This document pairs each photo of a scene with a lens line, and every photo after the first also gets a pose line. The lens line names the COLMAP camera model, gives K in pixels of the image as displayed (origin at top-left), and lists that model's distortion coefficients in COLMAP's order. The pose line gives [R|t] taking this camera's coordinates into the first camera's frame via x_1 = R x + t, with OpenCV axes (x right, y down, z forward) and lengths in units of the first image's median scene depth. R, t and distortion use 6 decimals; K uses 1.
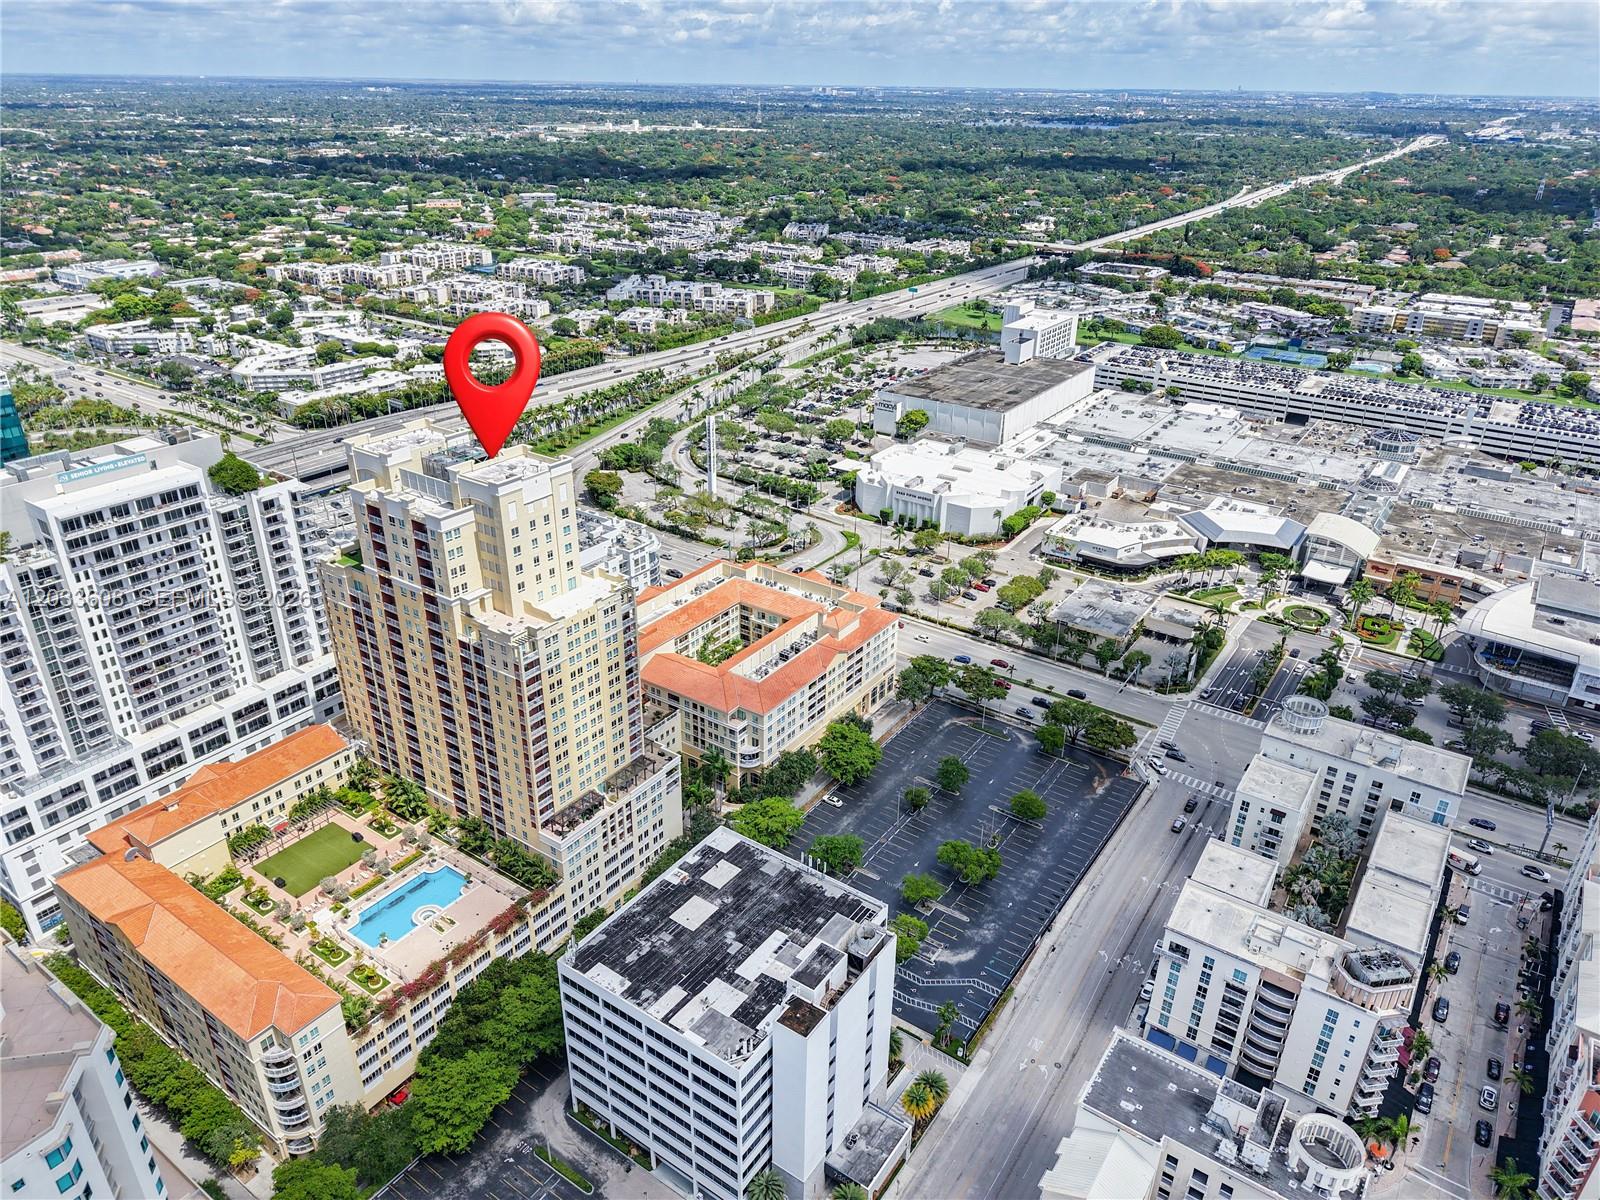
lens RADIAL K [[1063.5, 0, 800.0], [0, 1063.5, 600.0], [0, 0, 1]] dist [0.046901, -0.060960]
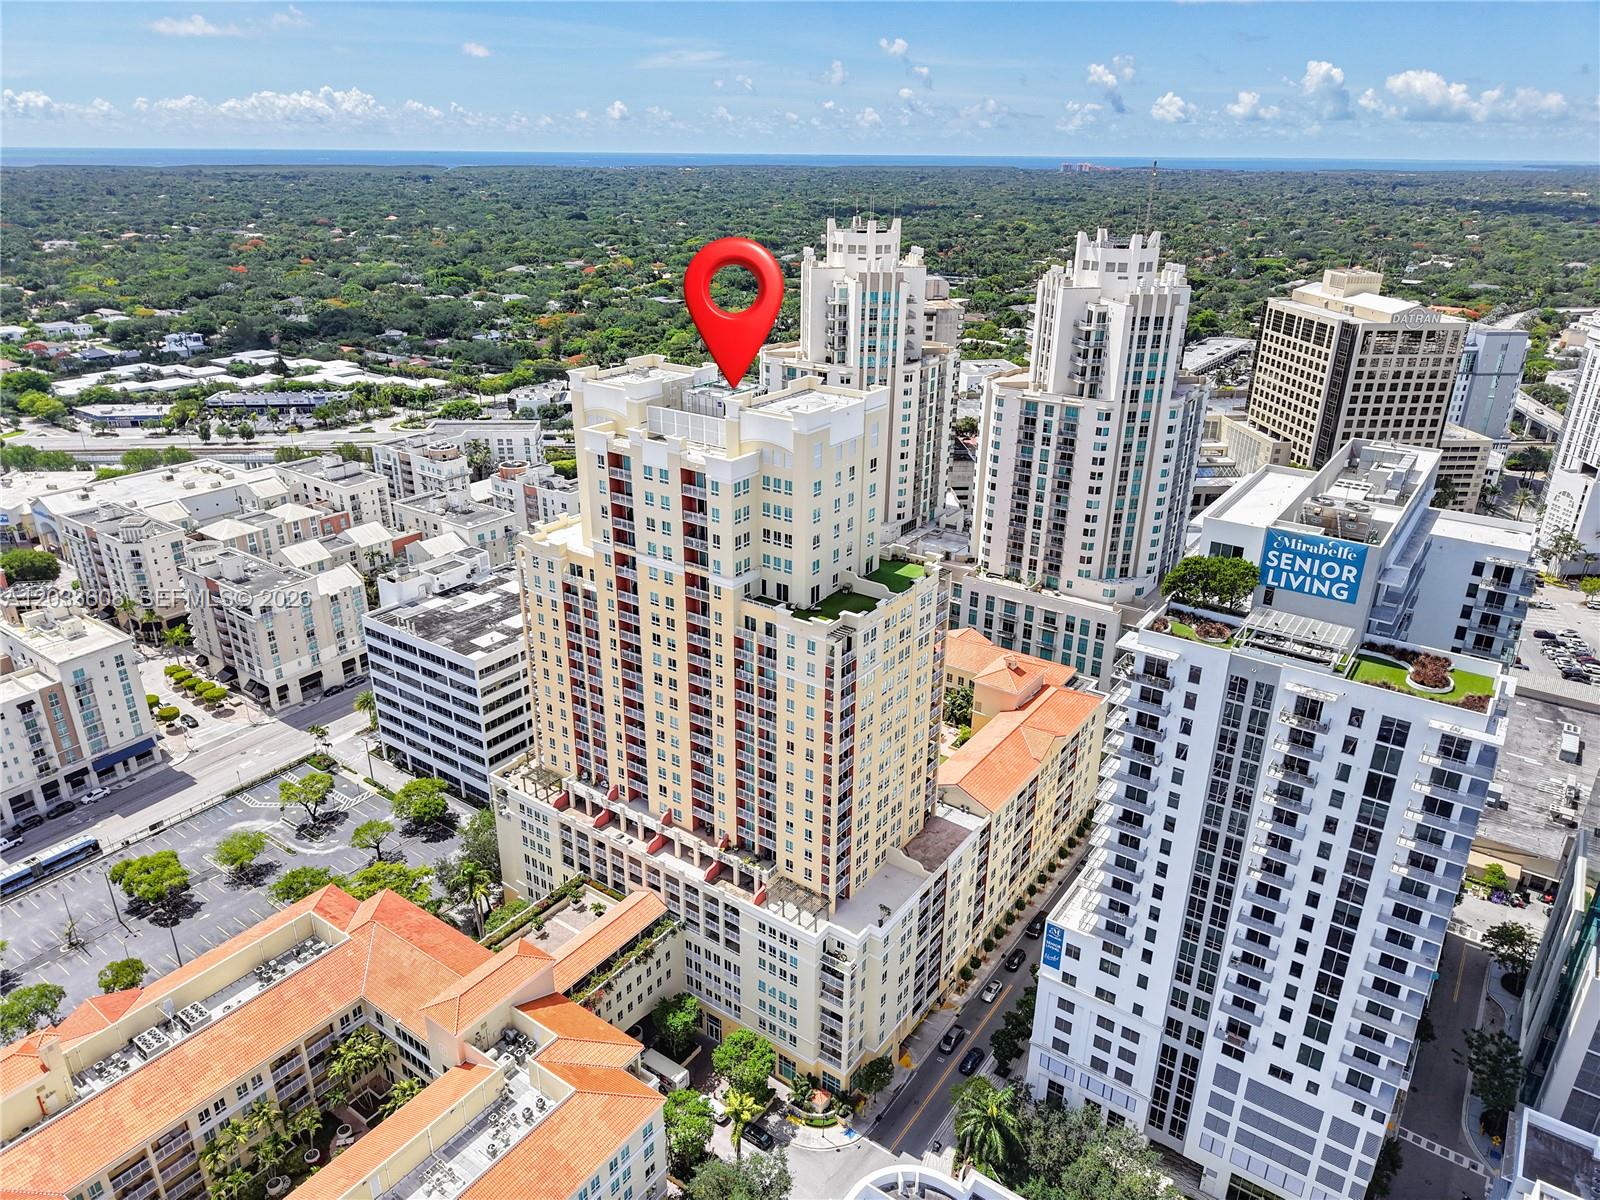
lens RADIAL K [[1065.9, 0, 797.1], [0, 1065.9, 592.2], [0, 0, 1]] dist [0.050974, -0.054574]
pose [[-0.999589, -0.028575, -0.002199, -0.342170], [-0.020590, 0.662669, 0.748629, -0.547503], [-0.019935, 0.748367, -0.662985, 1.463726]]
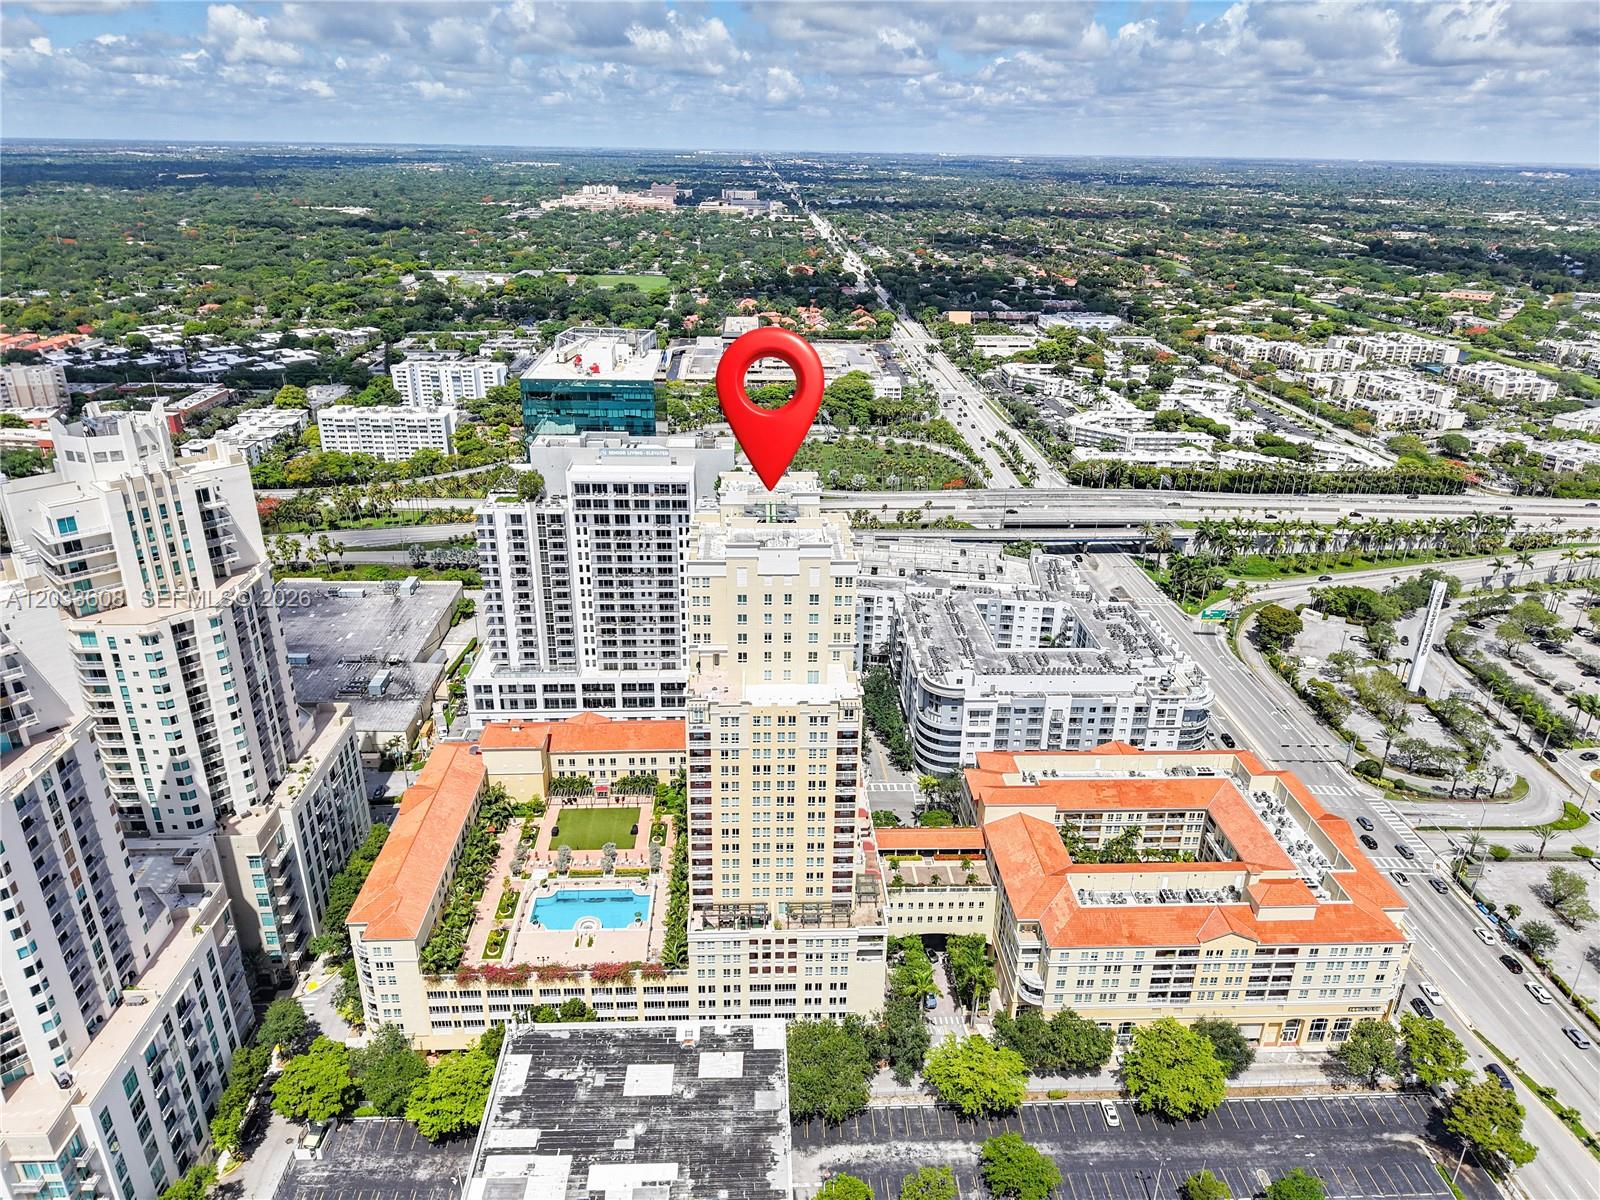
lens RADIAL K [[1065.9, 0, 797.1], [0, 1065.9, 592.2], [0, 0, 1]] dist [0.050974, -0.054574]
pose [[0.606701, 0.301538, -0.735519, 0.390031], [-0.354307, 0.930850, 0.089363, -0.147878], [0.711604, 0.206383, 0.671584, 0.353058]]
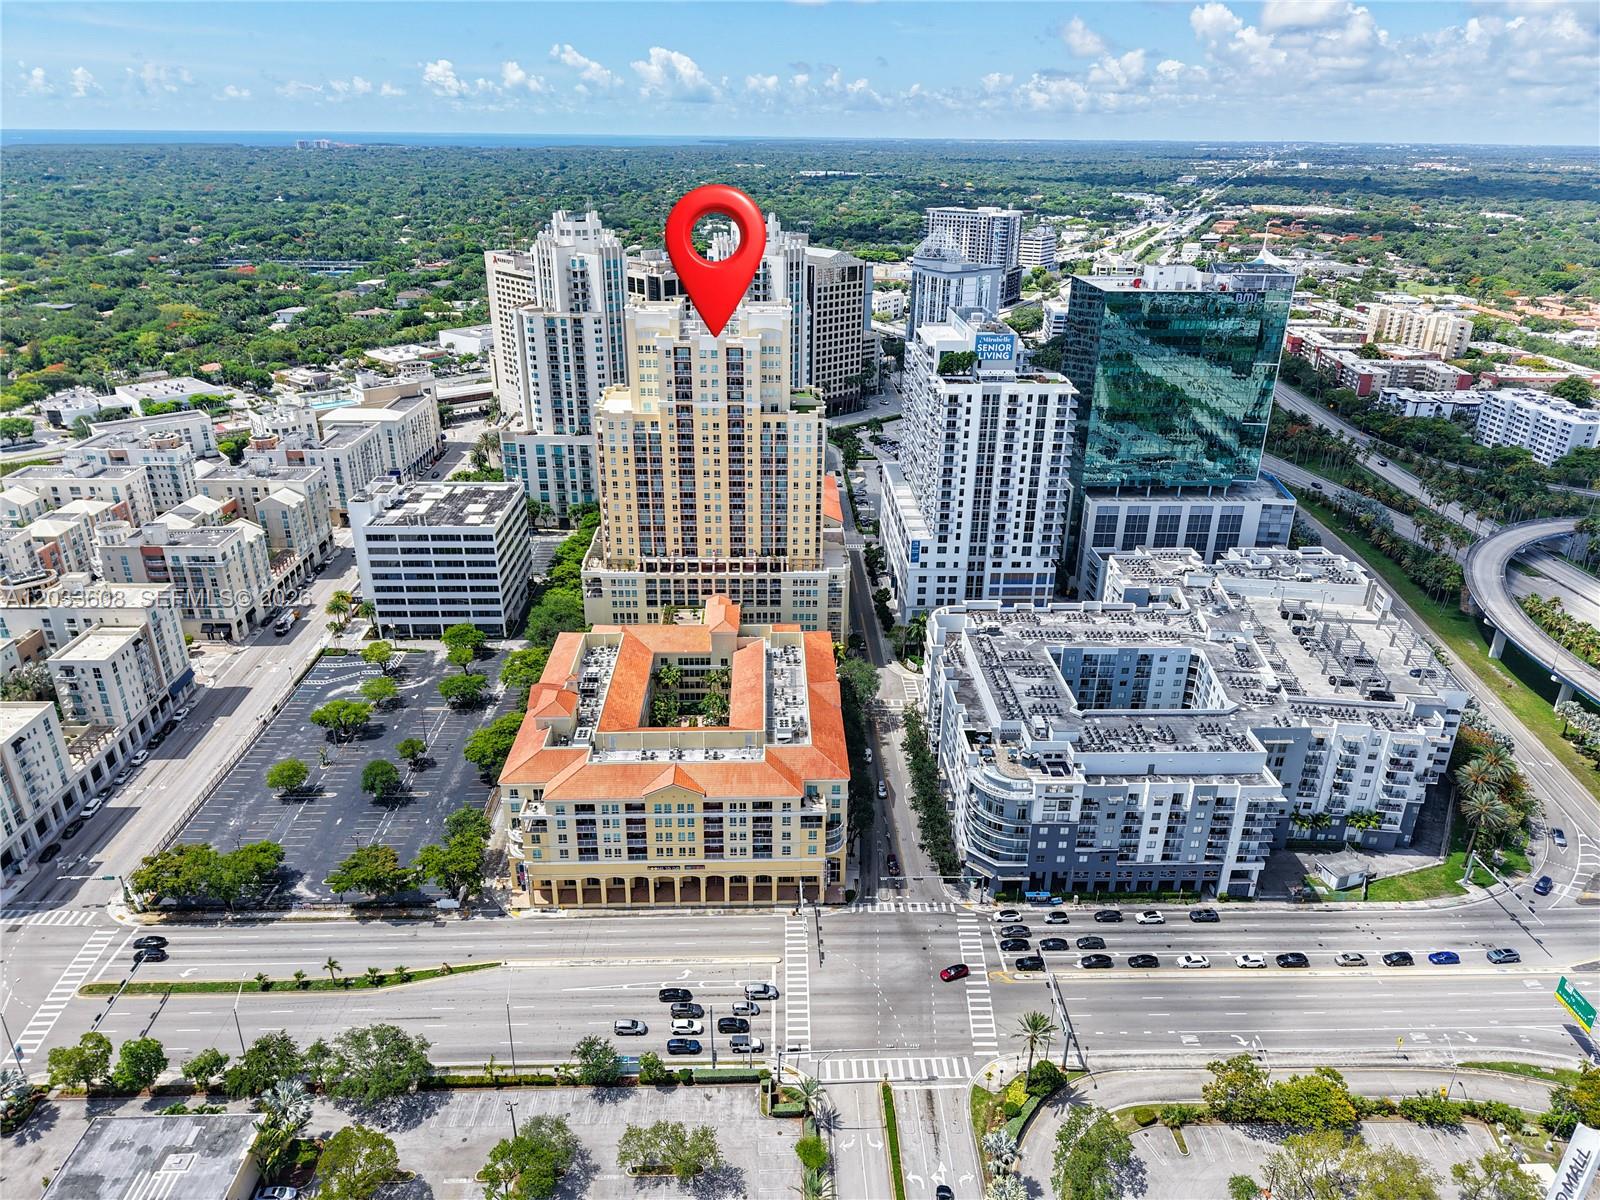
lens RADIAL K [[1065.9, 0, 797.1], [0, 1065.9, 592.2], [0, 0, 1]] dist [0.050974, -0.054574]
pose [[-0.803341, 0.212834, -0.556188, 0.396745], [-0.282001, 0.686646, 0.670069, -0.769802], [0.524518, 0.695140, -0.491592, 1.825149]]
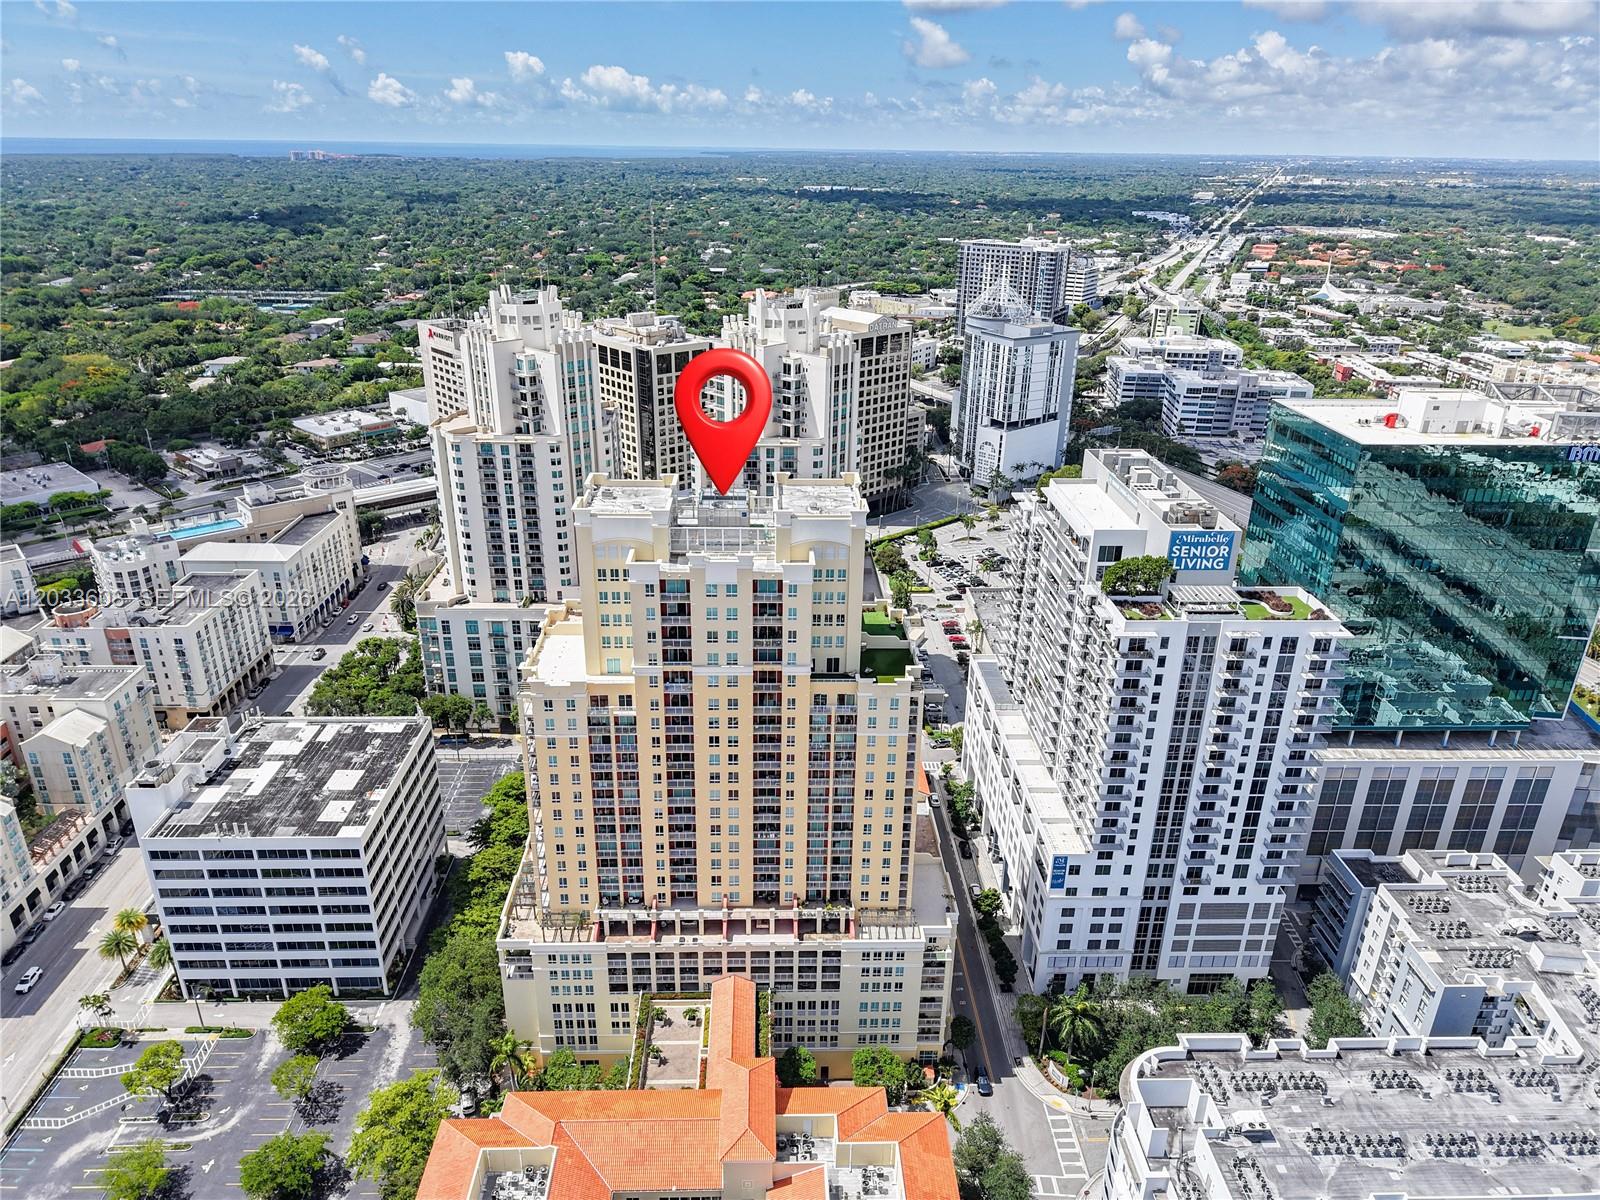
lens RADIAL K [[1073.2, 0, 795.5], [0, 1073.2, 589.2], [0, 0, 1]] dist [0.046023, -0.046153]
pose [[-0.804488, 0.201989, -0.558570, 0.089159], [-0.284384, 0.694622, 0.660776, -0.580102], [0.521465, 0.690435, -0.501373, 1.355252]]
